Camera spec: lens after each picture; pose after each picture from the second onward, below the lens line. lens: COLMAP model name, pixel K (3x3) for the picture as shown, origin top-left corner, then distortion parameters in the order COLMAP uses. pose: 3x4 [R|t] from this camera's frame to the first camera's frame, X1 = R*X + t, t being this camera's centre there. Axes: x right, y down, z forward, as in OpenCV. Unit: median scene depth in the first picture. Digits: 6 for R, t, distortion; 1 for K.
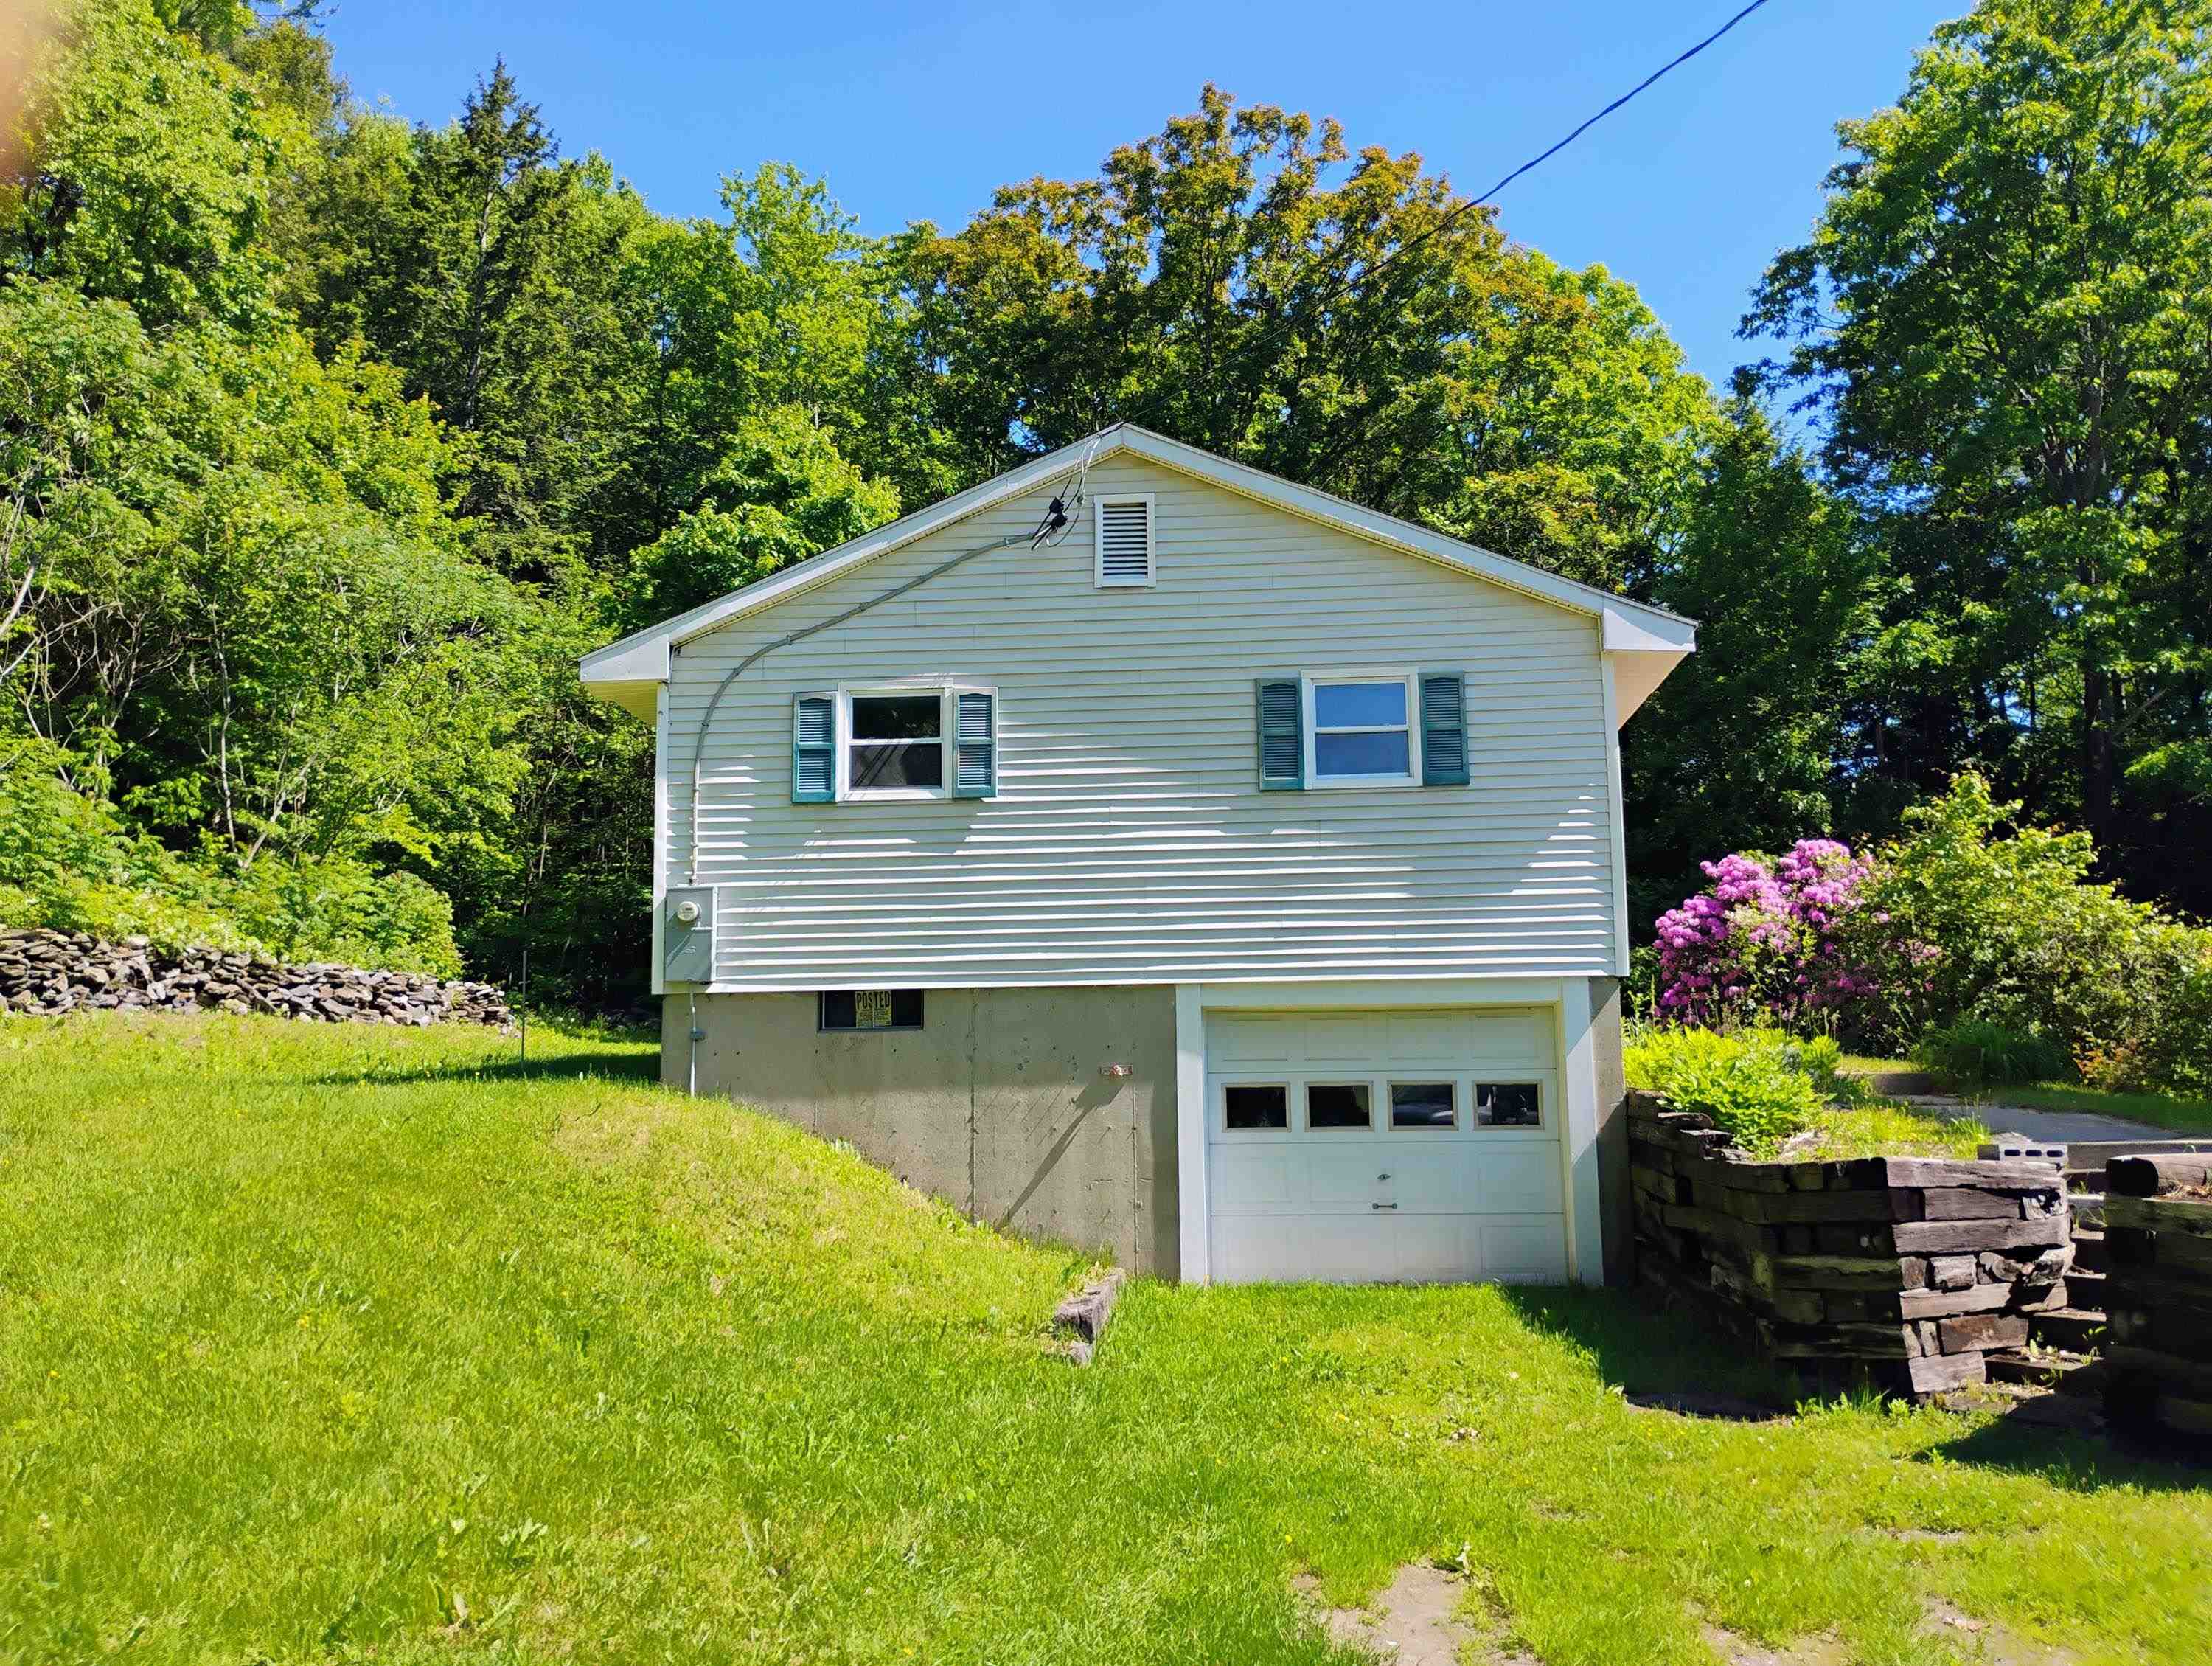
lens RADIAL K [[1811.0, 0, 1106.4], [0, 1811.0, 829.1], [0, 0, 1]] dist [0.039583, -0.053675]
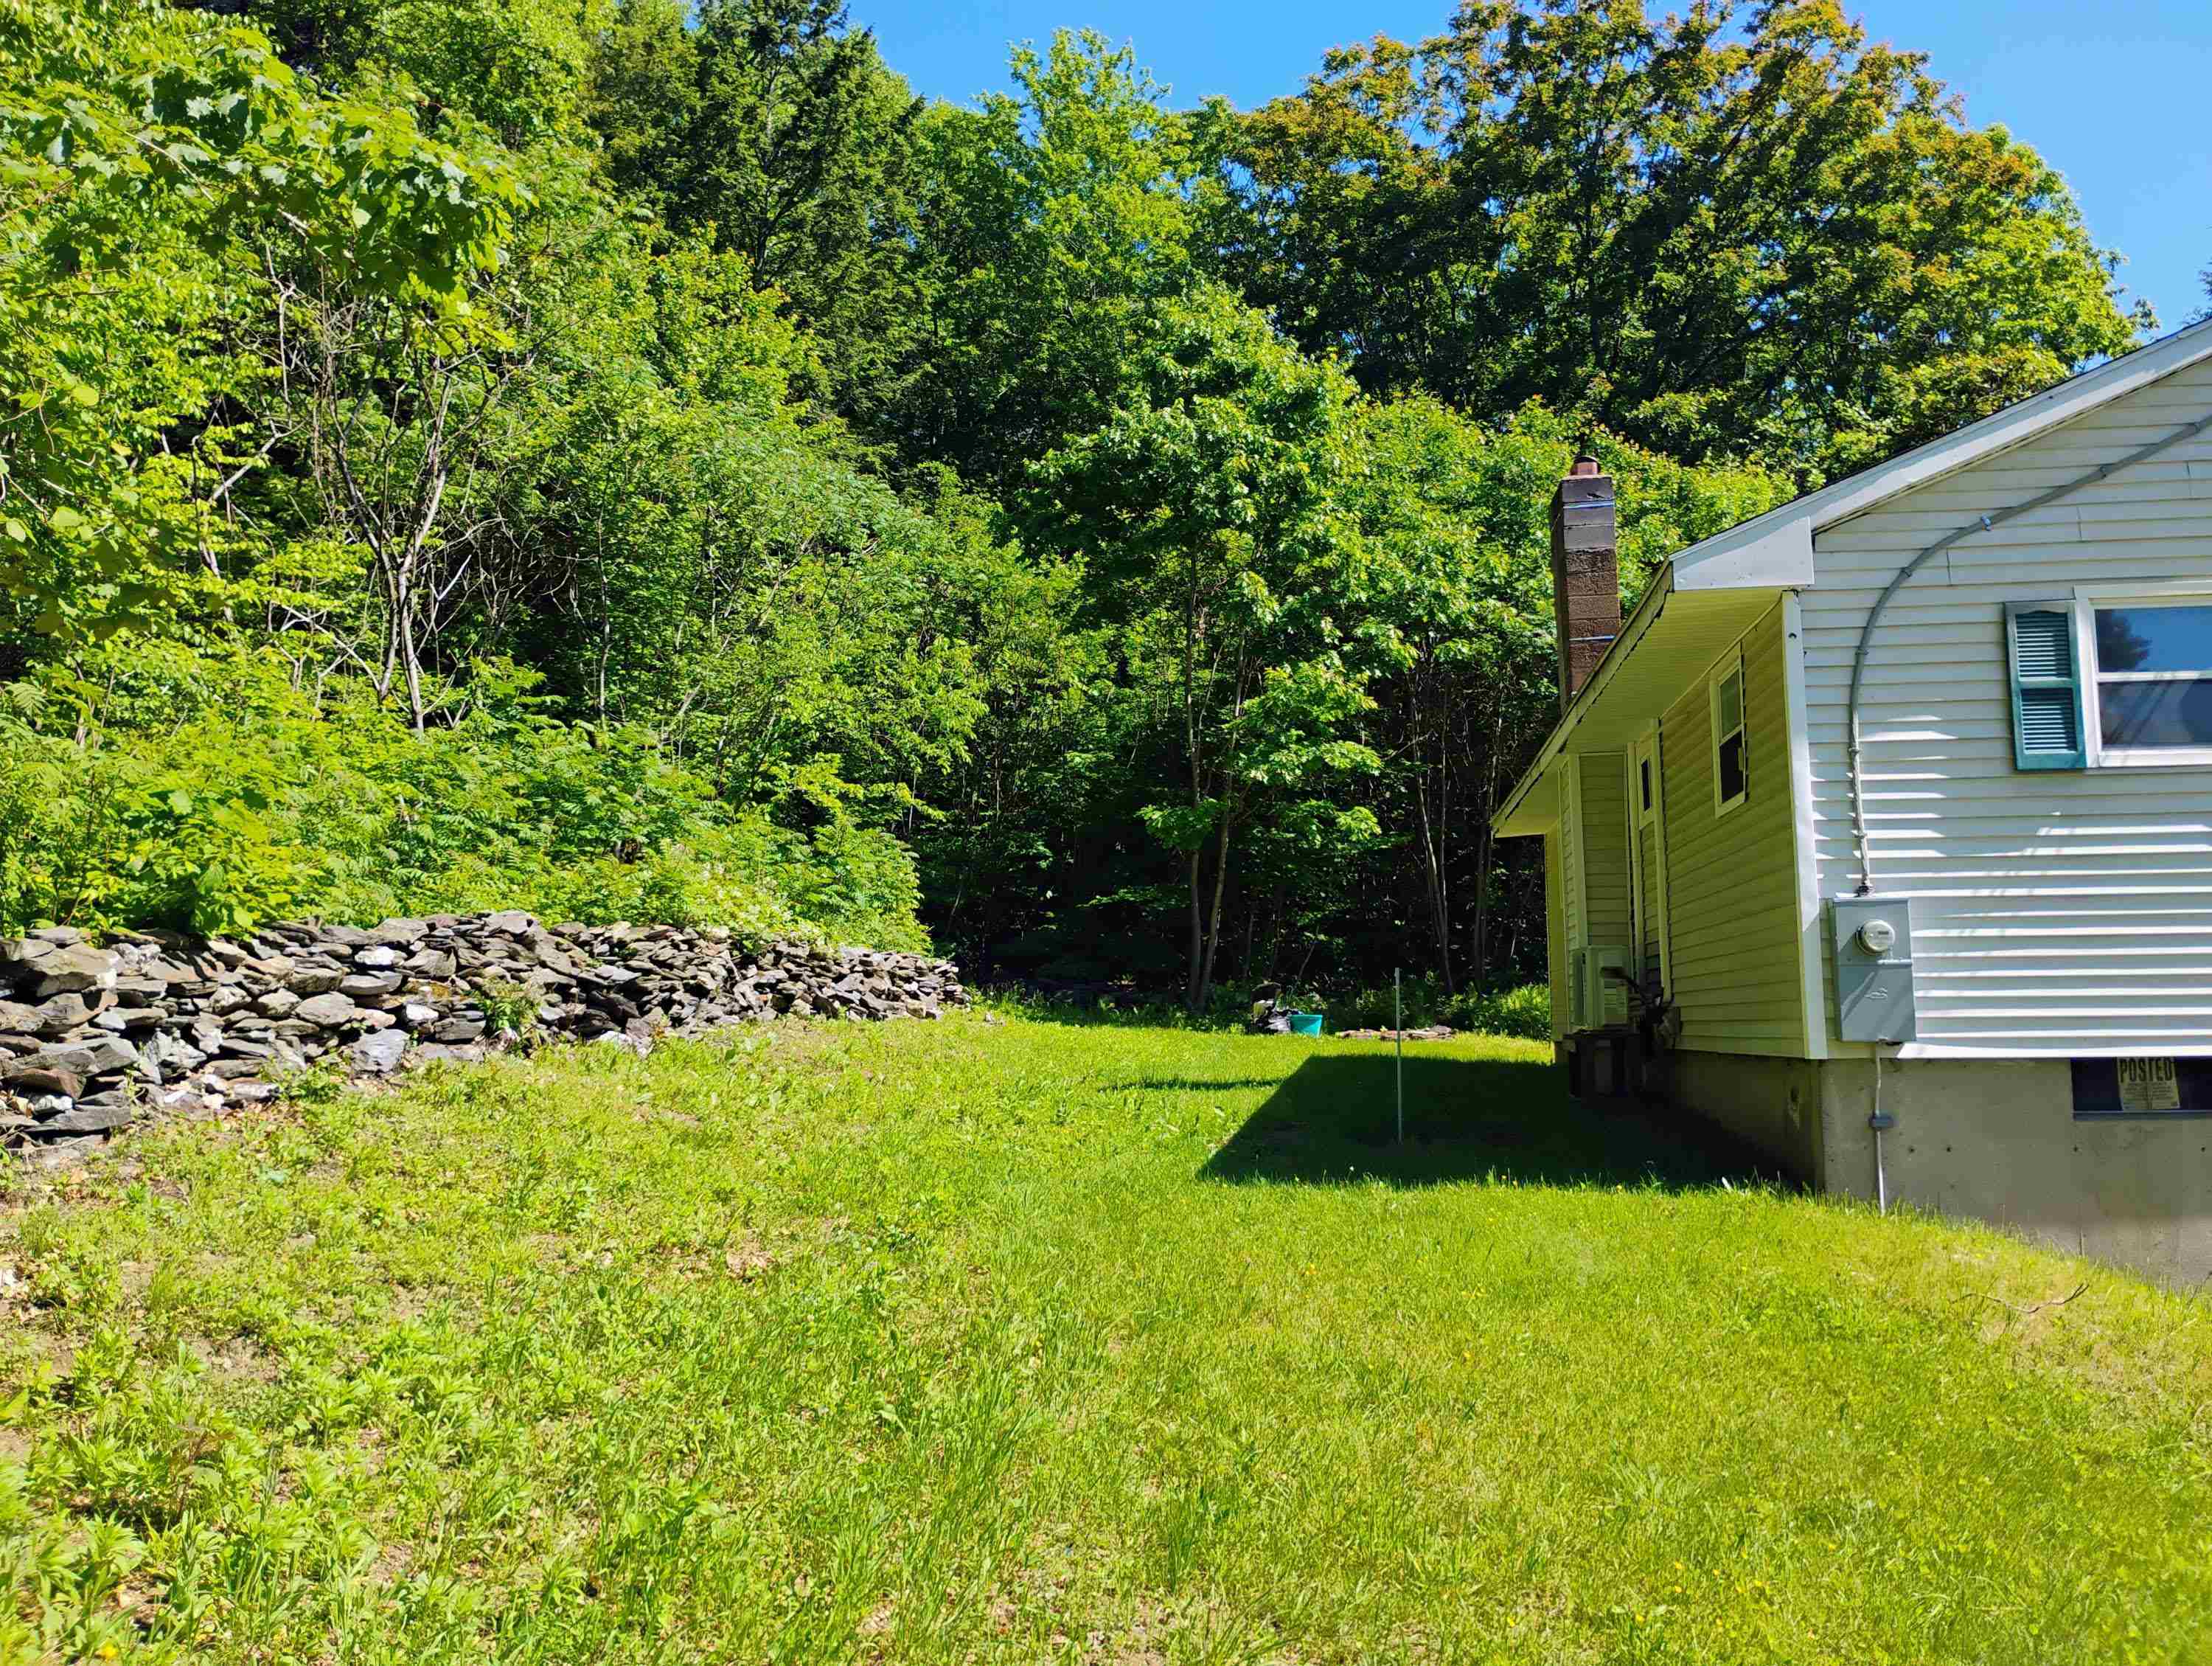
lens RADIAL K [[1811.0, 0, 1100.2], [0, 1811.0, 827.9], [0, 0, 1]] dist [0.039583, -0.053675]
pose [[0.998743, -0.001021, -0.050113, -0.215683], [0.002952, 0.999255, 0.038476, -0.009140], [0.050036, -0.038575, 0.998002, 0.147316]]
